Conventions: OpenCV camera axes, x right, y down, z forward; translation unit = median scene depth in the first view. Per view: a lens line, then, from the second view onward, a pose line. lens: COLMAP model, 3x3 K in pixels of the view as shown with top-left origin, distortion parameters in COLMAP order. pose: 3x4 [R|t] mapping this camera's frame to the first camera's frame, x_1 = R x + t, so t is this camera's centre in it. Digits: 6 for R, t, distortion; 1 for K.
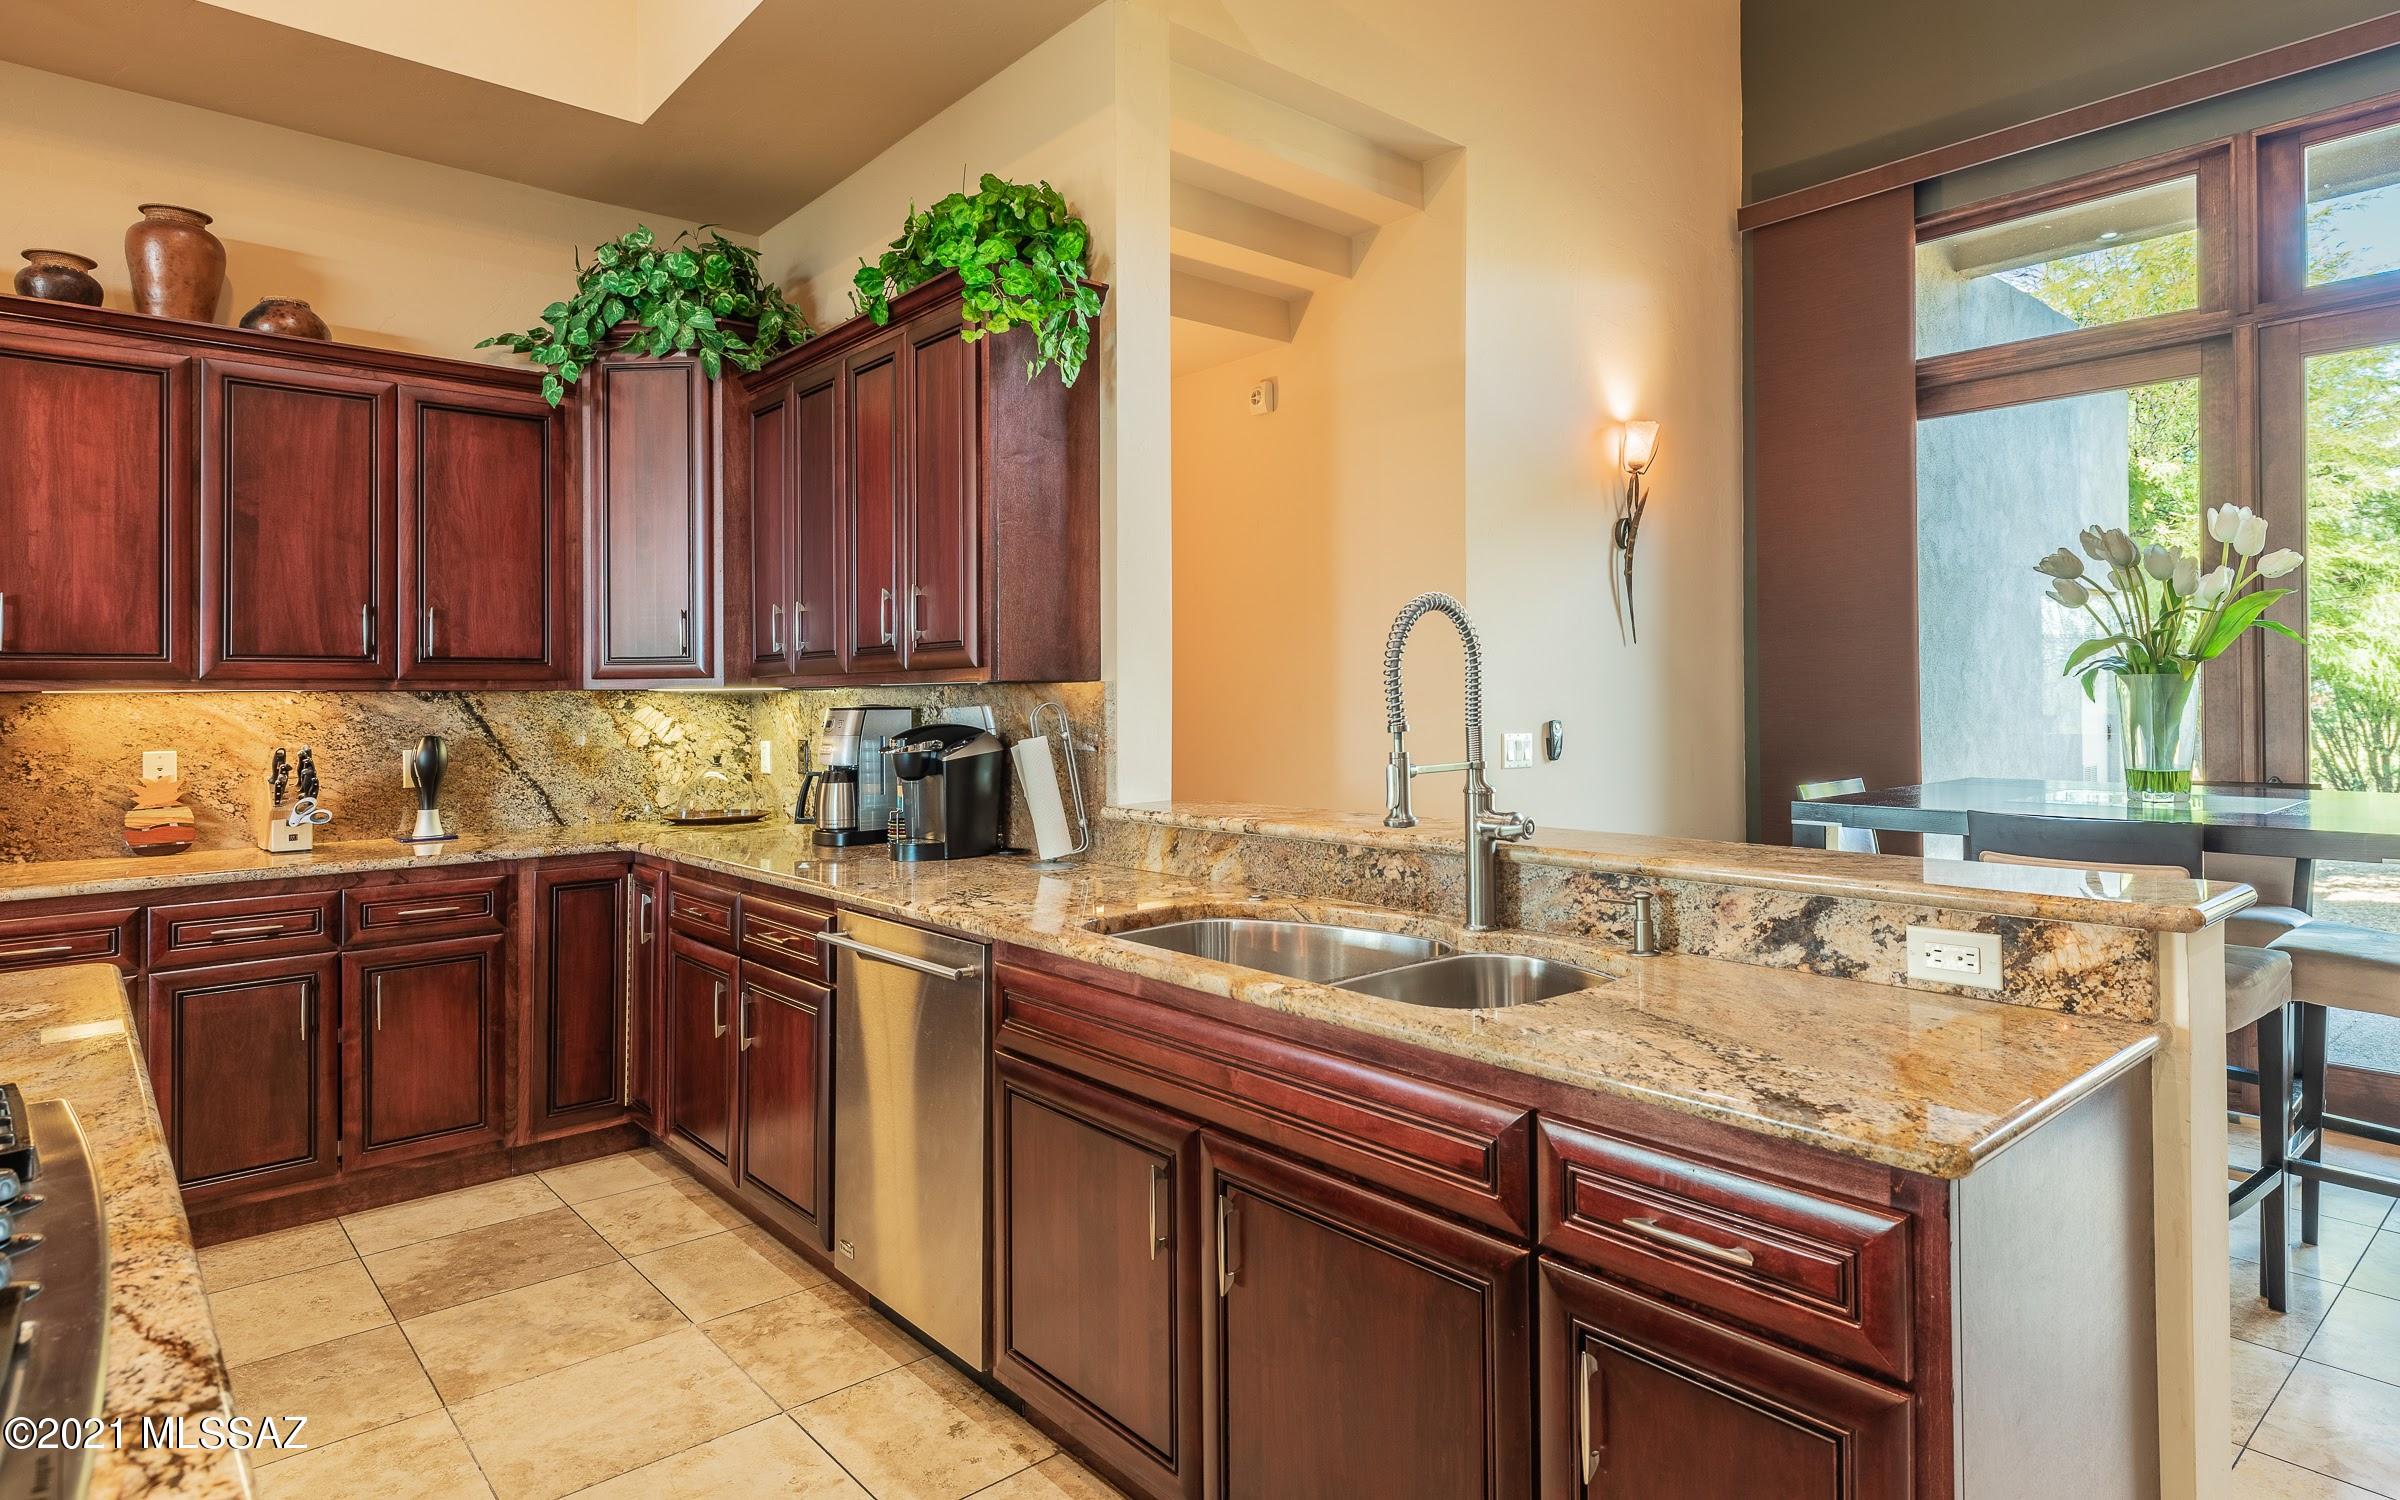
lens RADIAL K [[1305.5, 0, 1193.2], [0, 1305.5, 688.5], [0, 0, 1]] dist [0.000833, -0.000783]
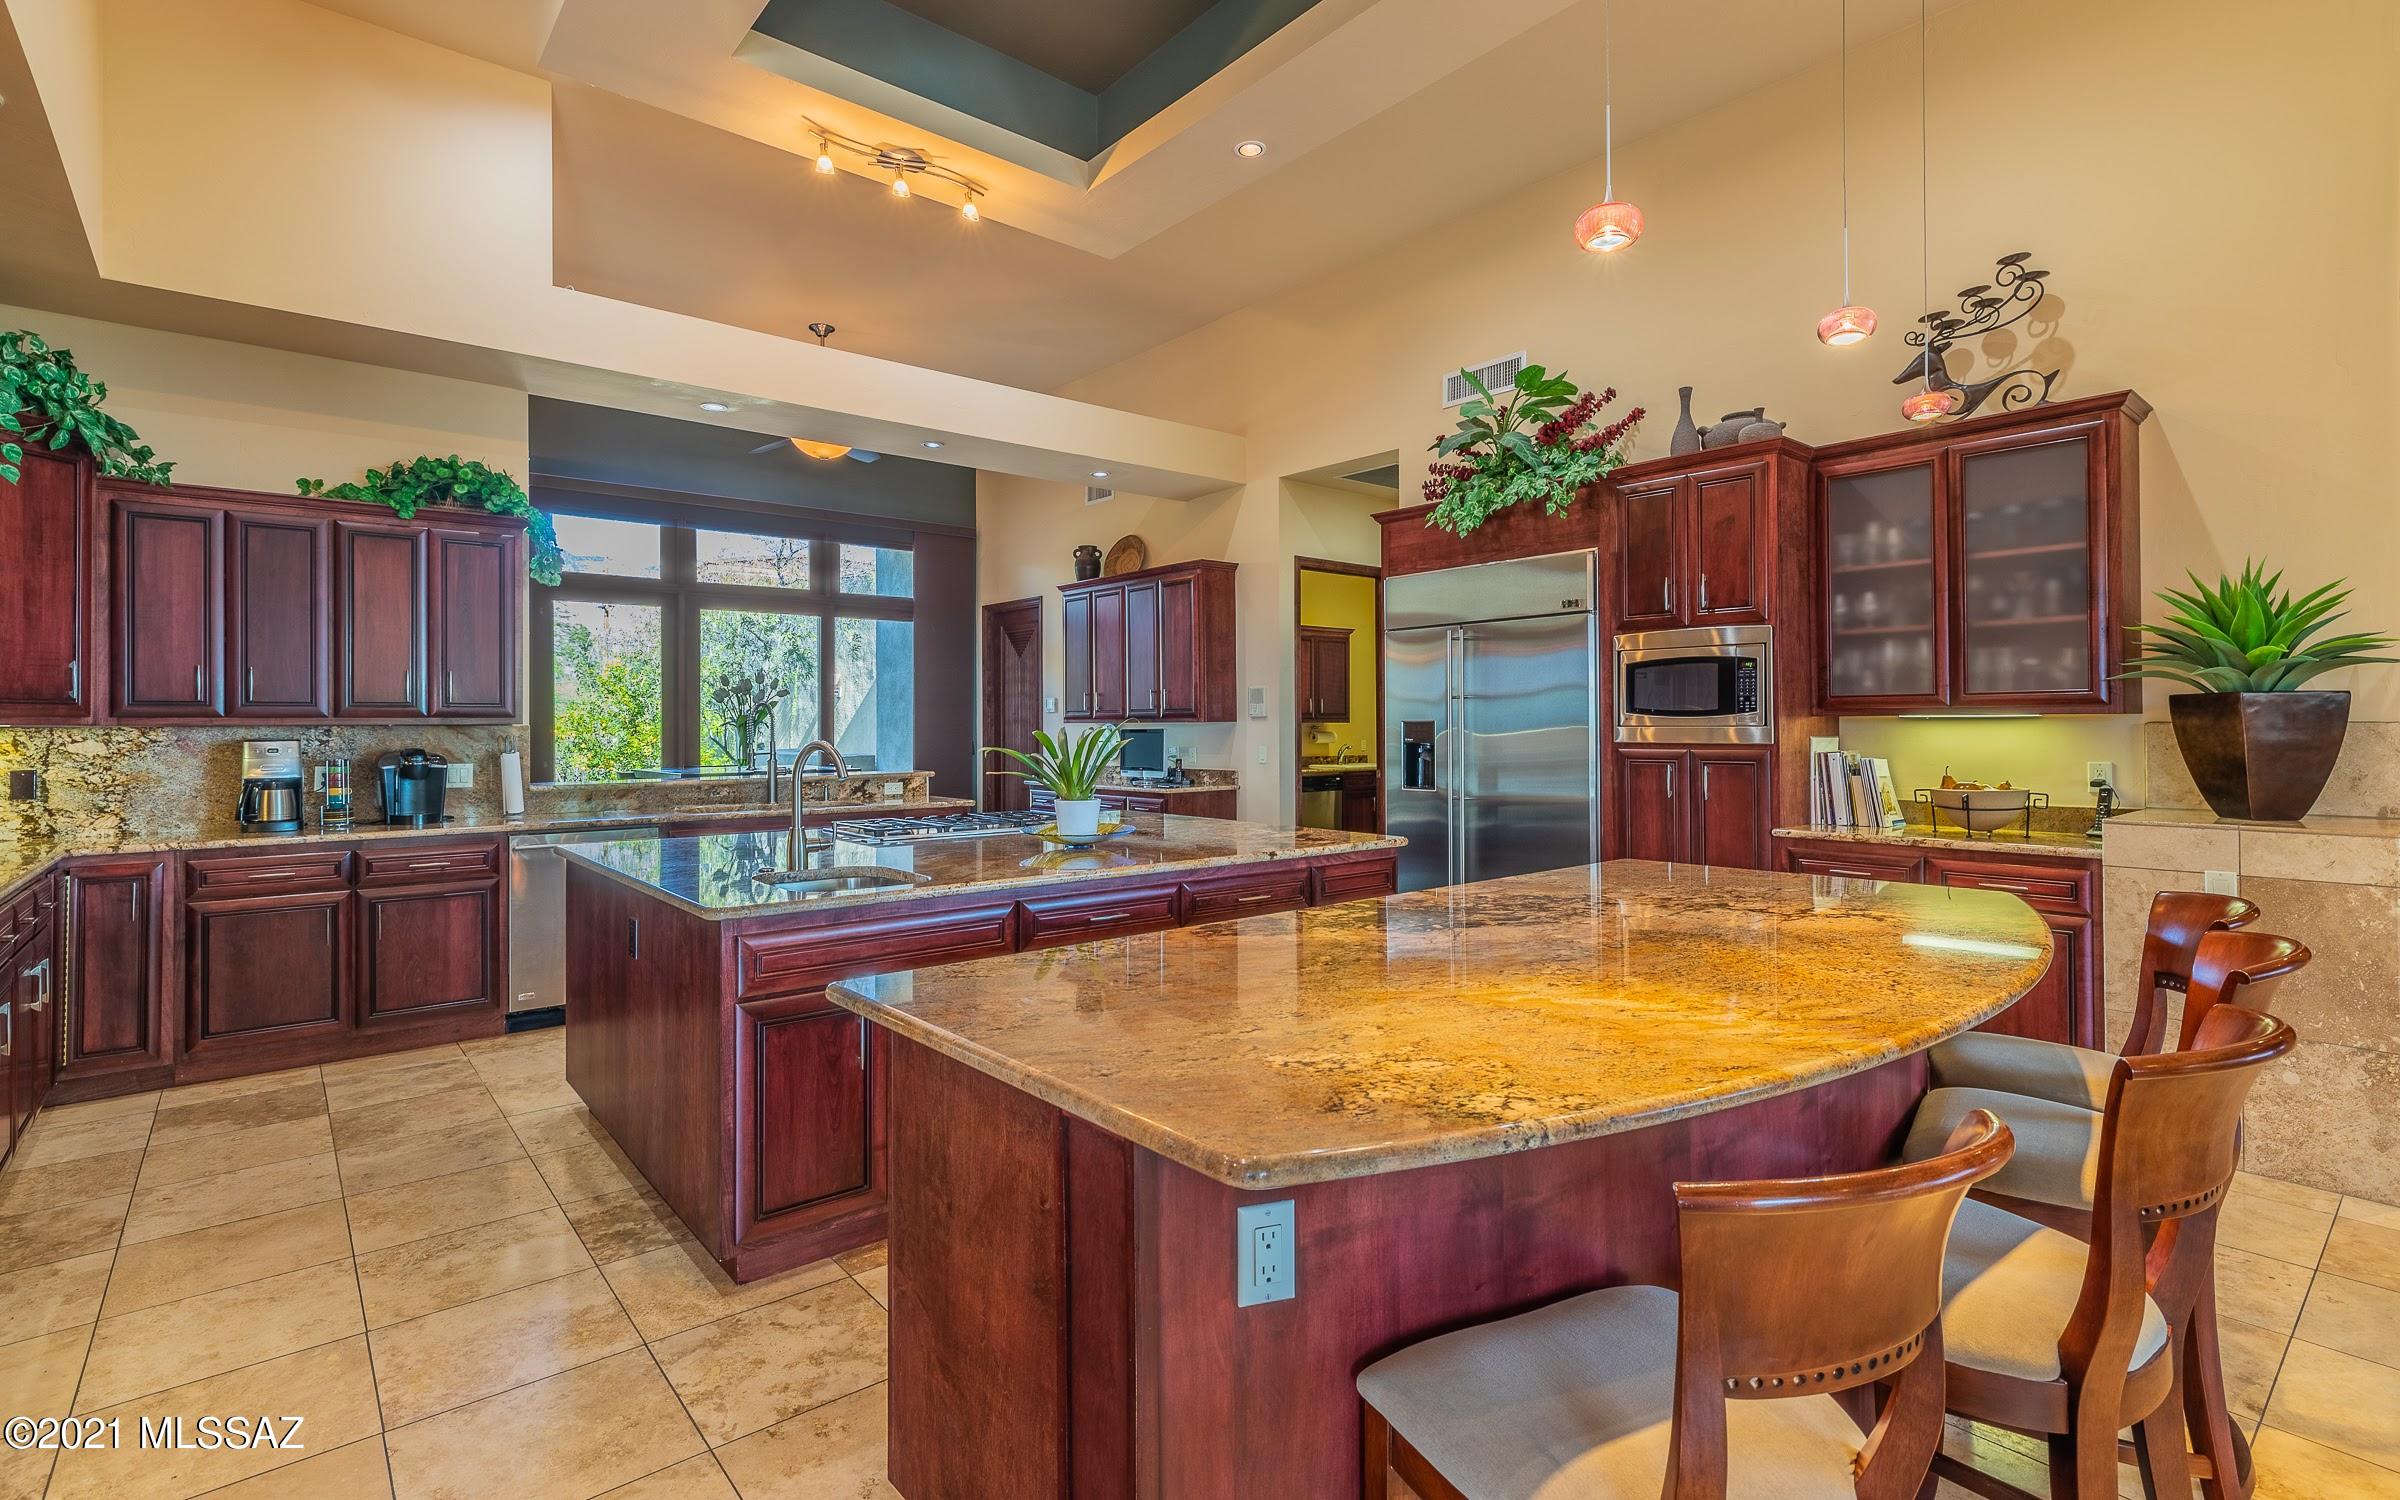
lens RADIAL K [[1102.7, 0, 1188.5], [0, 1102.7, 718.5], [0, 0, 1]] dist [0.004529, -0.000216]
pose [[0.024280, 0.015758, 0.999581, -1.273334], [-0.004677, 0.999867, -0.015649, 0.003973], [-0.999694, -0.004295, 0.024351, -0.058613]]
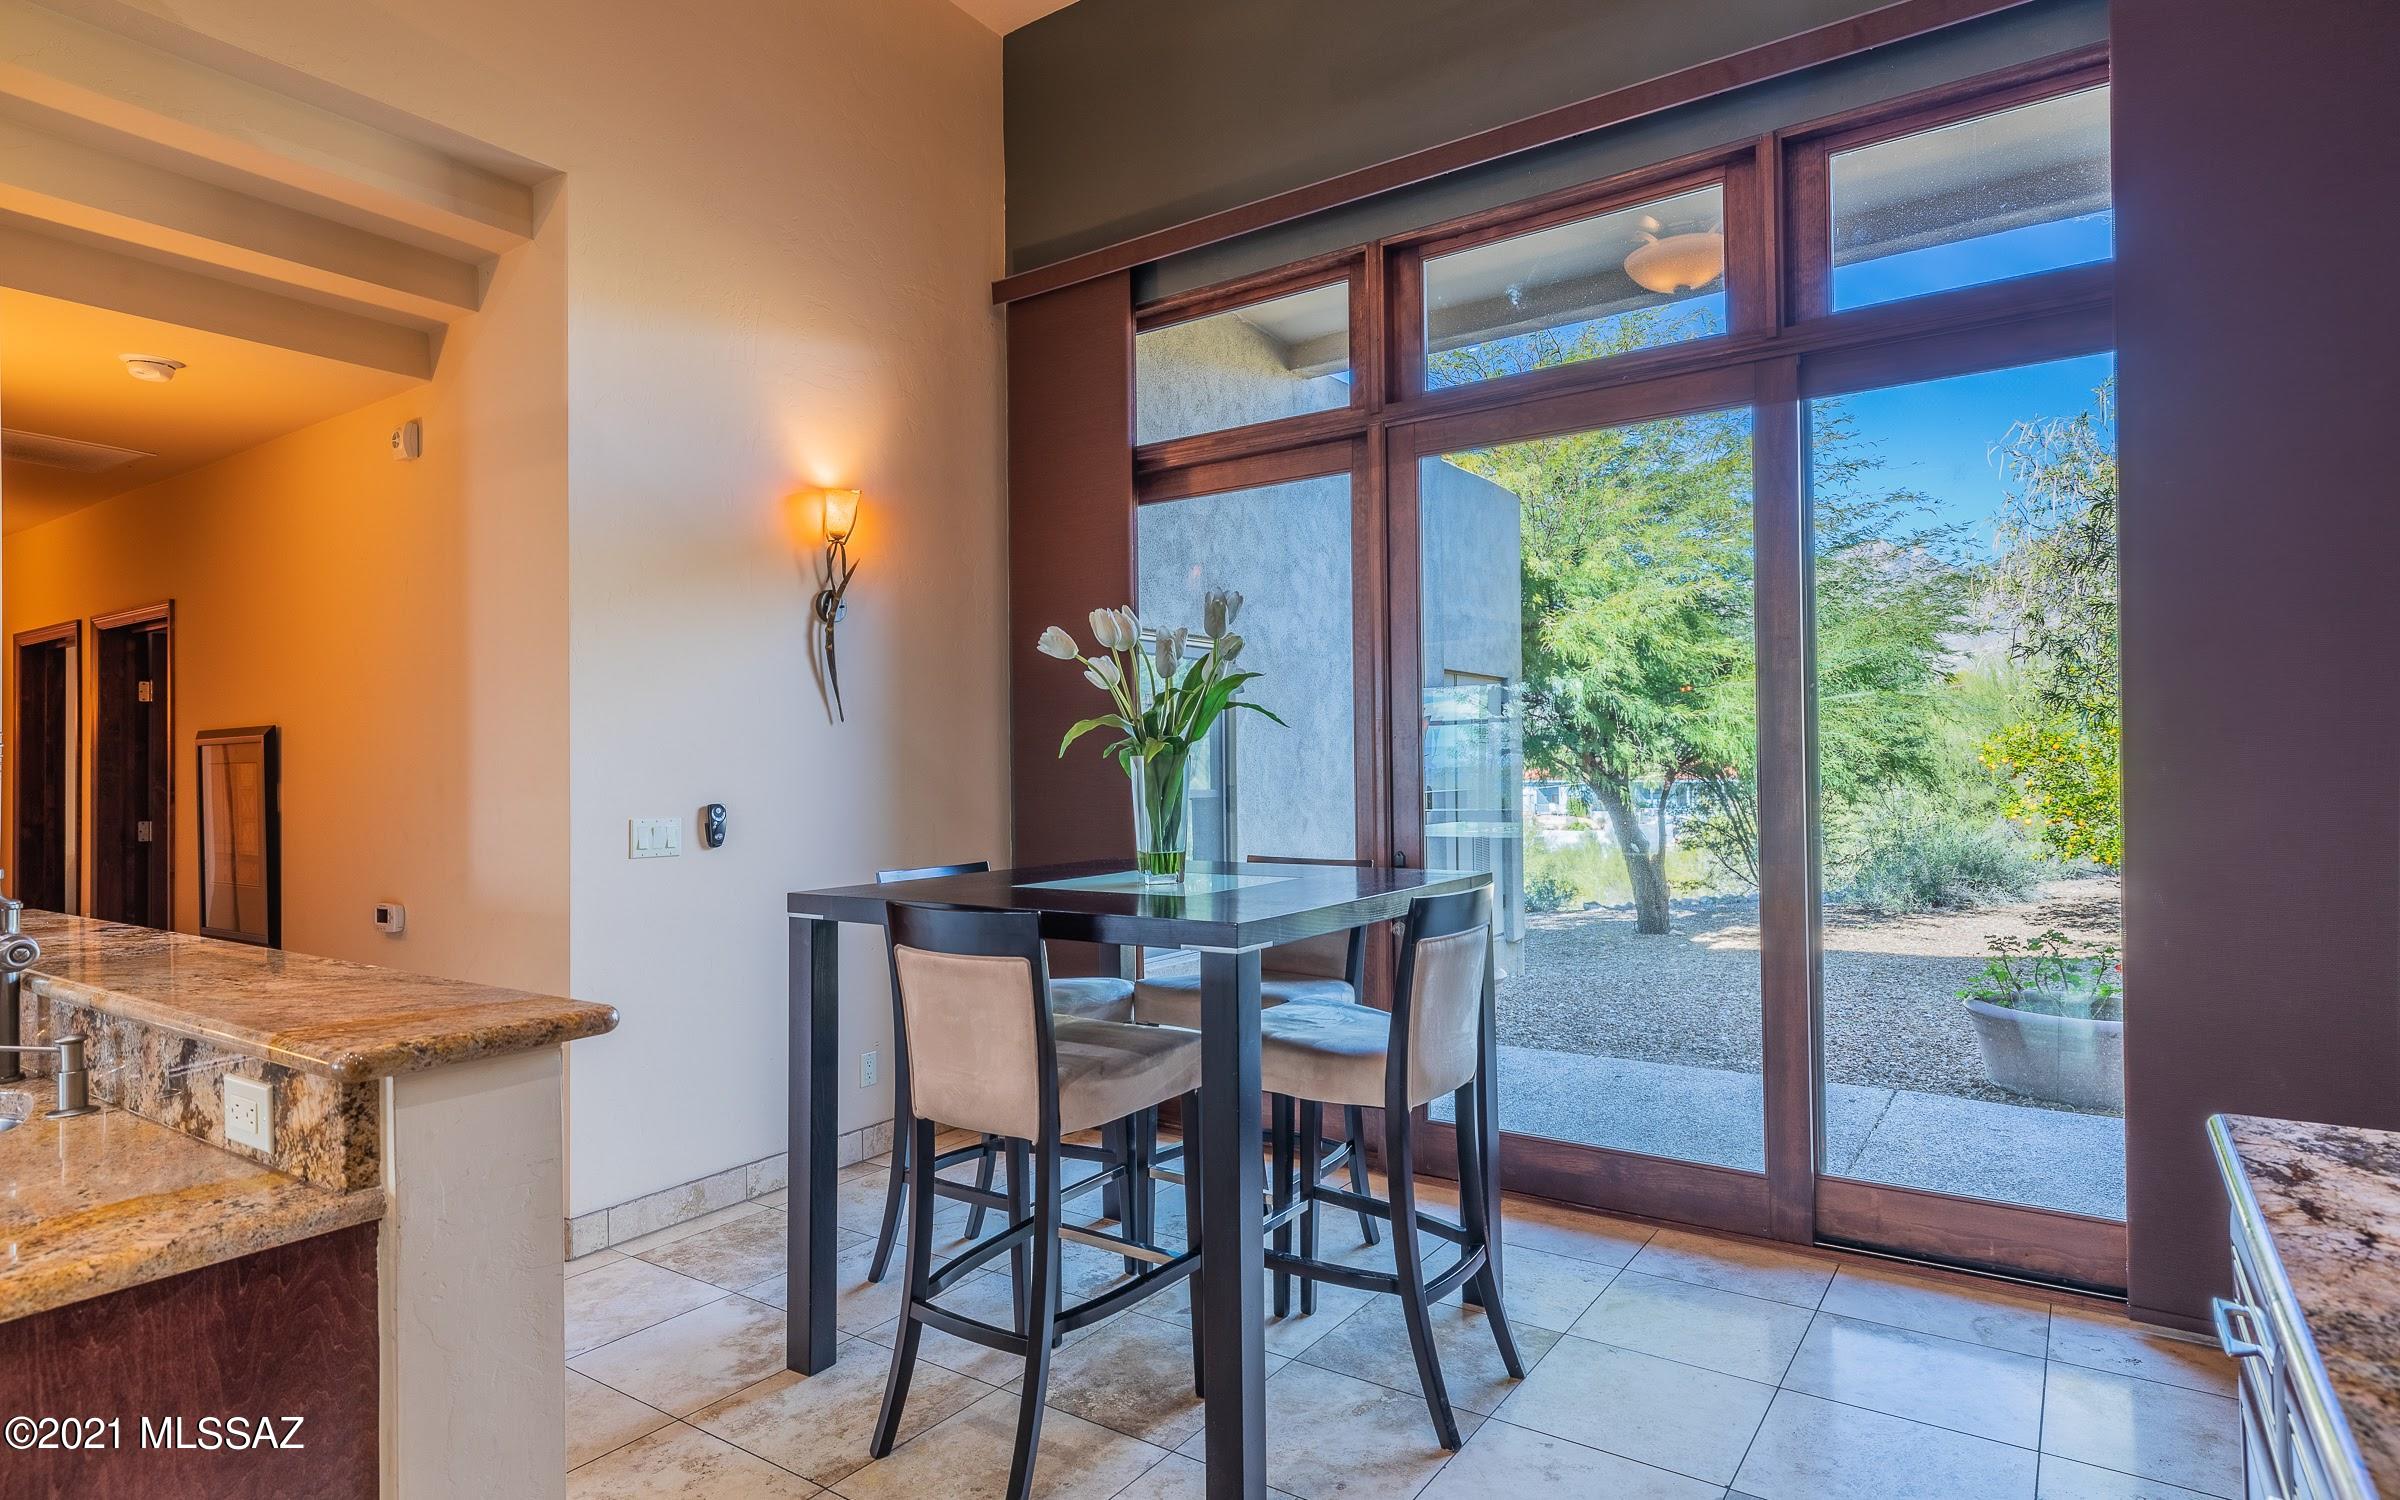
lens RADIAL K [[1269.0, 0, 1195.3], [0, 1269.0, 748.1], [0, 0, 1]] dist [0.017238, 0.000014]
pose [[0.972161, 0.002836, 0.234297, 0.397947], [-0.000345, 0.999943, -0.010671, -0.005464], [-0.234314, 0.010293, 0.972107, 0.035919]]
